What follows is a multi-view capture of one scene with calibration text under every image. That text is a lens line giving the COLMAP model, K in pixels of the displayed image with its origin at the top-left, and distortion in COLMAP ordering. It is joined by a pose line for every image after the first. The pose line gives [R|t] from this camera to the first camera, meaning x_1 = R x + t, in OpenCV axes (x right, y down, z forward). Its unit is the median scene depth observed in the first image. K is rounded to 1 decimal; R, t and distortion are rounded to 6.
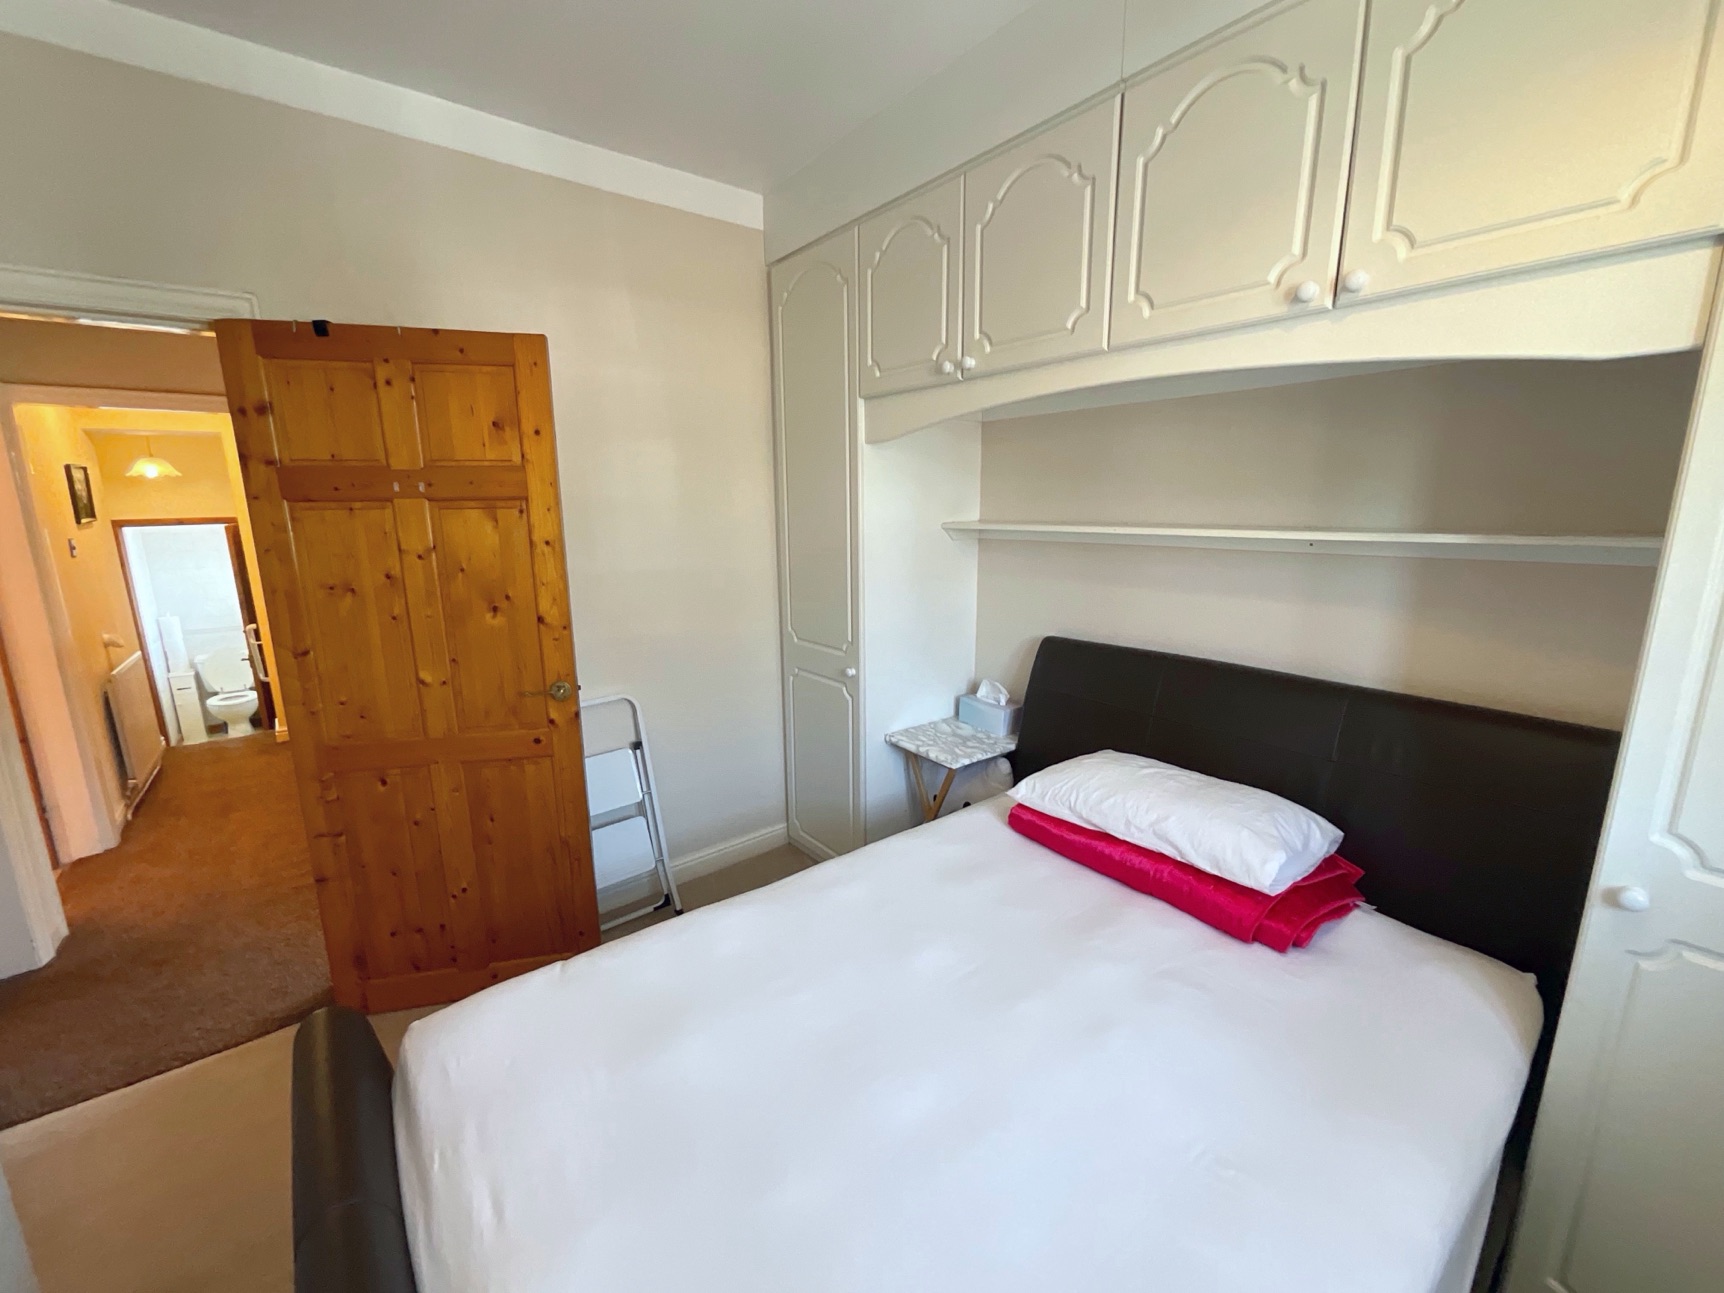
lens RADIAL K [[701.3, 0, 859.7], [0, 701.3, 642.8], [0, 0, 1]] dist [-0.001457, 0.001401]
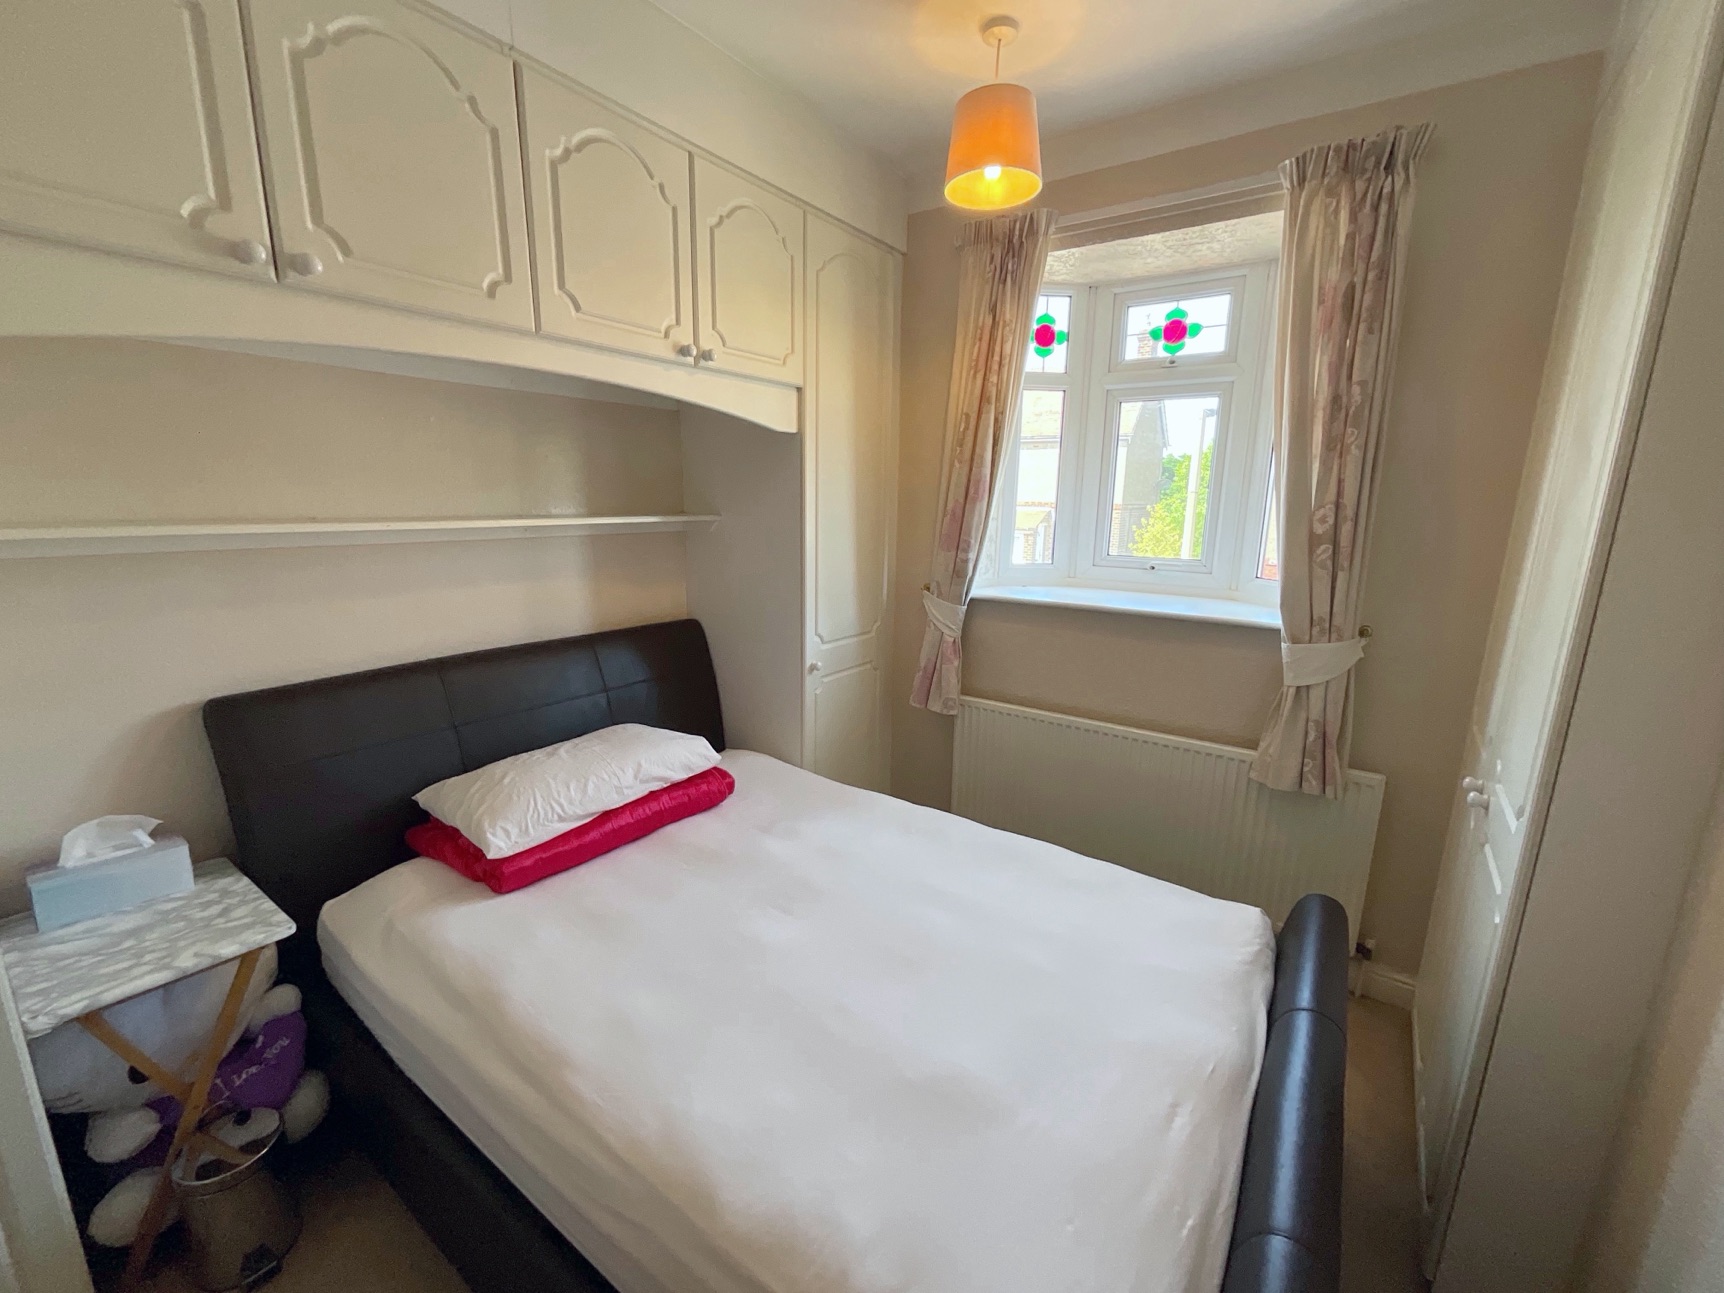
lens RADIAL K [[701.3, 0, 863.5], [0, 701.3, 644.0], [0, 0, 1]] dist [-0.001457, 0.001401]
pose [[-0.274954, -0.191308, 0.942232, -0.649059], [0.179328, 0.952603, 0.245743, -0.145579], [-0.944586, 0.236536, -0.227615, 0.772677]]
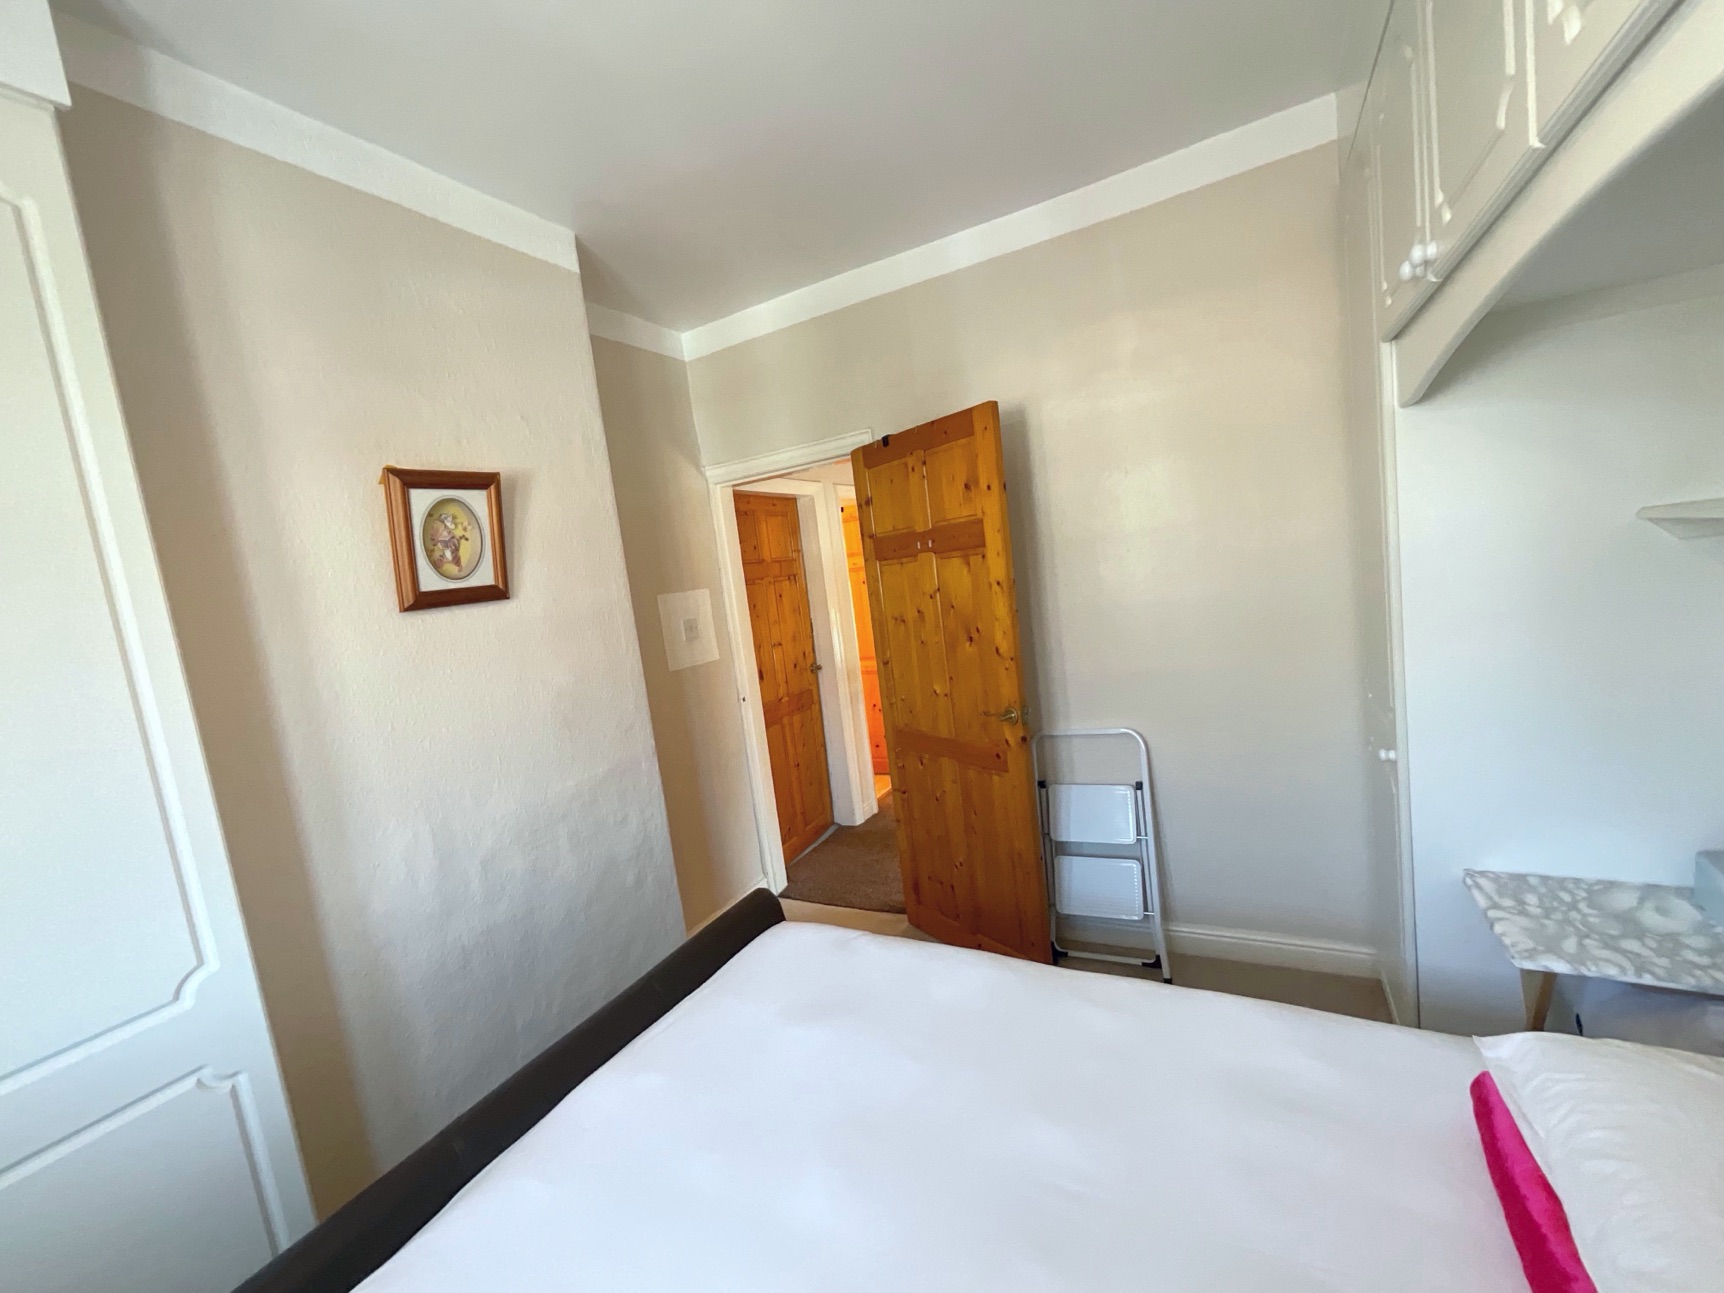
lens RADIAL K [[701.3, 0, 872.4], [0, 701.3, 648.9], [0, 0, 1]] dist [-0.001457, 0.001401]
pose [[0.394283, 0.066024, -0.916614, 0.528998], [-0.062451, 0.997035, 0.044953, -0.077832], [0.916864, 0.039519, 0.397238, 0.384803]]
